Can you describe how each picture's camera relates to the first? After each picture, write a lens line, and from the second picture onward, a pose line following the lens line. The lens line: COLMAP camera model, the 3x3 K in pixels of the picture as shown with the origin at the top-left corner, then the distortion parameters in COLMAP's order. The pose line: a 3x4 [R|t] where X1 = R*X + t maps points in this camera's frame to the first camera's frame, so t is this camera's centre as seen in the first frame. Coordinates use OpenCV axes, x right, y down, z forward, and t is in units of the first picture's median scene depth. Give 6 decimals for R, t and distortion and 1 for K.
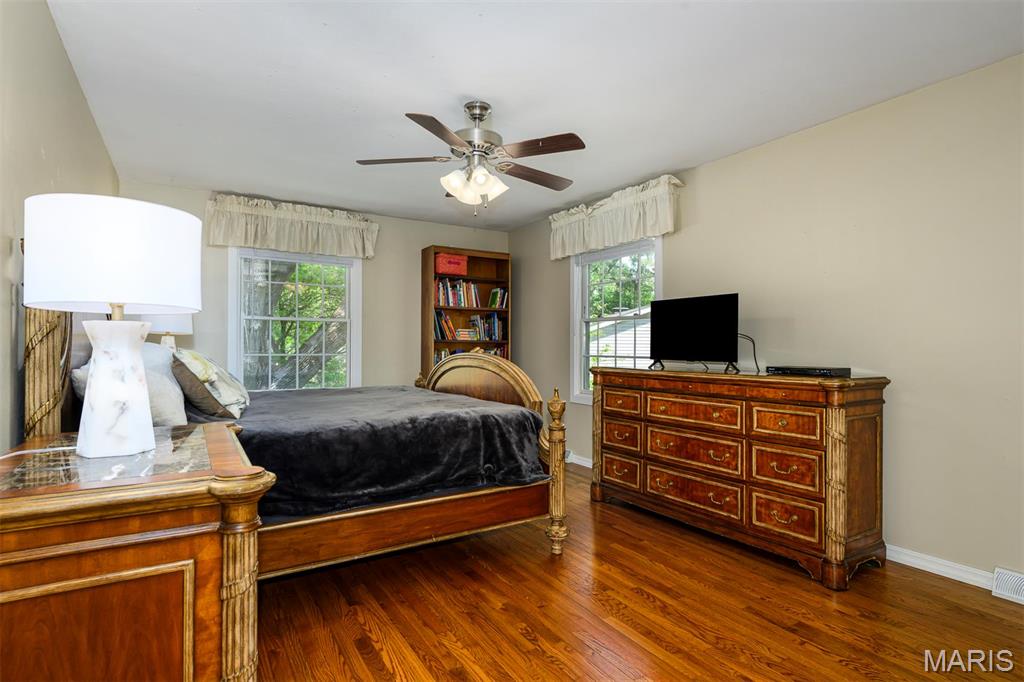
lens RADIAL K [[538.2, 0, 512.0], [0, 538.2, 341.0], [0, 0, 1]] dist [-0.003767, -0.000092]
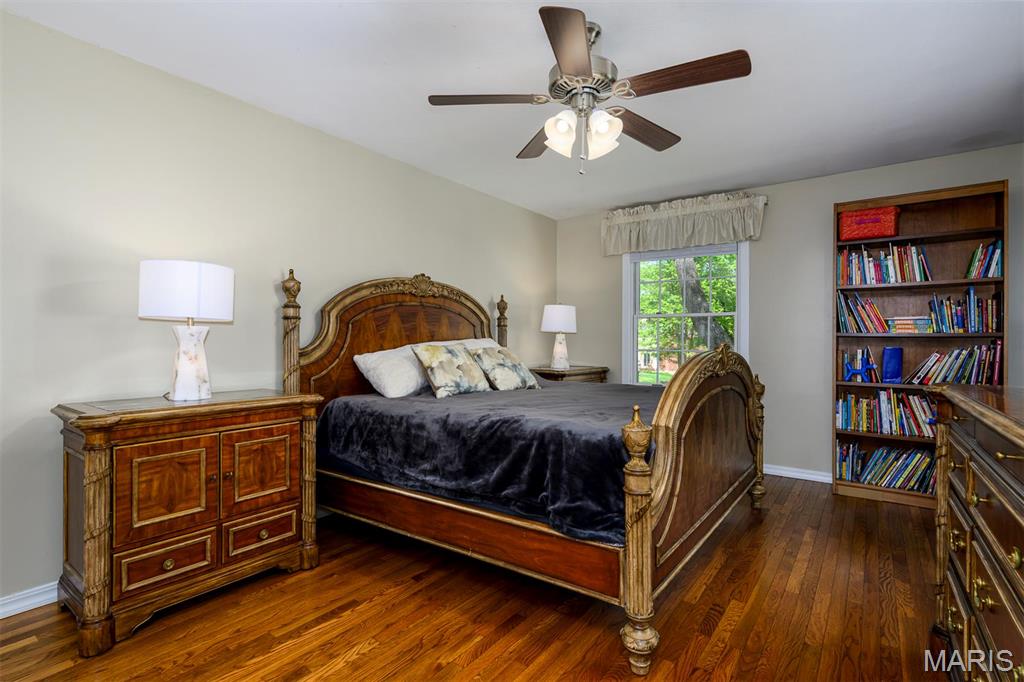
lens RADIAL K [[486.4, 0, 512.0], [0, 486.4, 341.0], [0, 0, 1]] dist [-0.000065, -0.000006]
pose [[0.377097, -0.005819, -0.926156, 0.333246], [0.004681, 0.999979, -0.004377, 0.008687], [0.926162, -0.002685, 0.377116, 0.395383]]
